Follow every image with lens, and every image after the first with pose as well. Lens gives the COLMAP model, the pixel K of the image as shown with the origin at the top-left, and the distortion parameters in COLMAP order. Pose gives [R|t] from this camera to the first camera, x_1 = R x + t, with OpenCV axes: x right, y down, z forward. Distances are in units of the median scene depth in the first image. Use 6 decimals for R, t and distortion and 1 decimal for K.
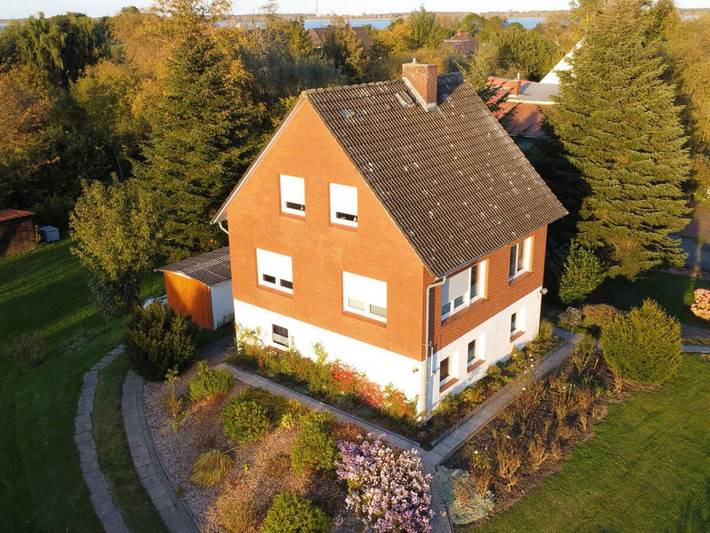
lens RADIAL K [[714.6, 0, 355.5], [0, 714.6, 265.6], [0, 0, 1]] dist [-0.019128, 0.000000]
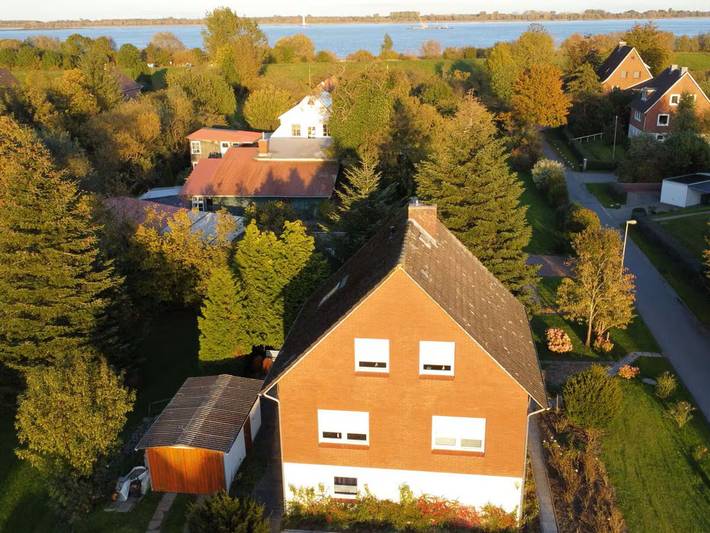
lens RADIAL K [[705.5, 0, 355.1], [0, 705.5, 267.7], [0, 0, 1]] dist [0.010338, 0.000000]
pose [[0.850528, -0.174963, 0.495973, -0.562704], [0.177540, 0.983201, 0.042384, -0.257484], [-0.495057, 0.052006, 0.867303, 0.116883]]
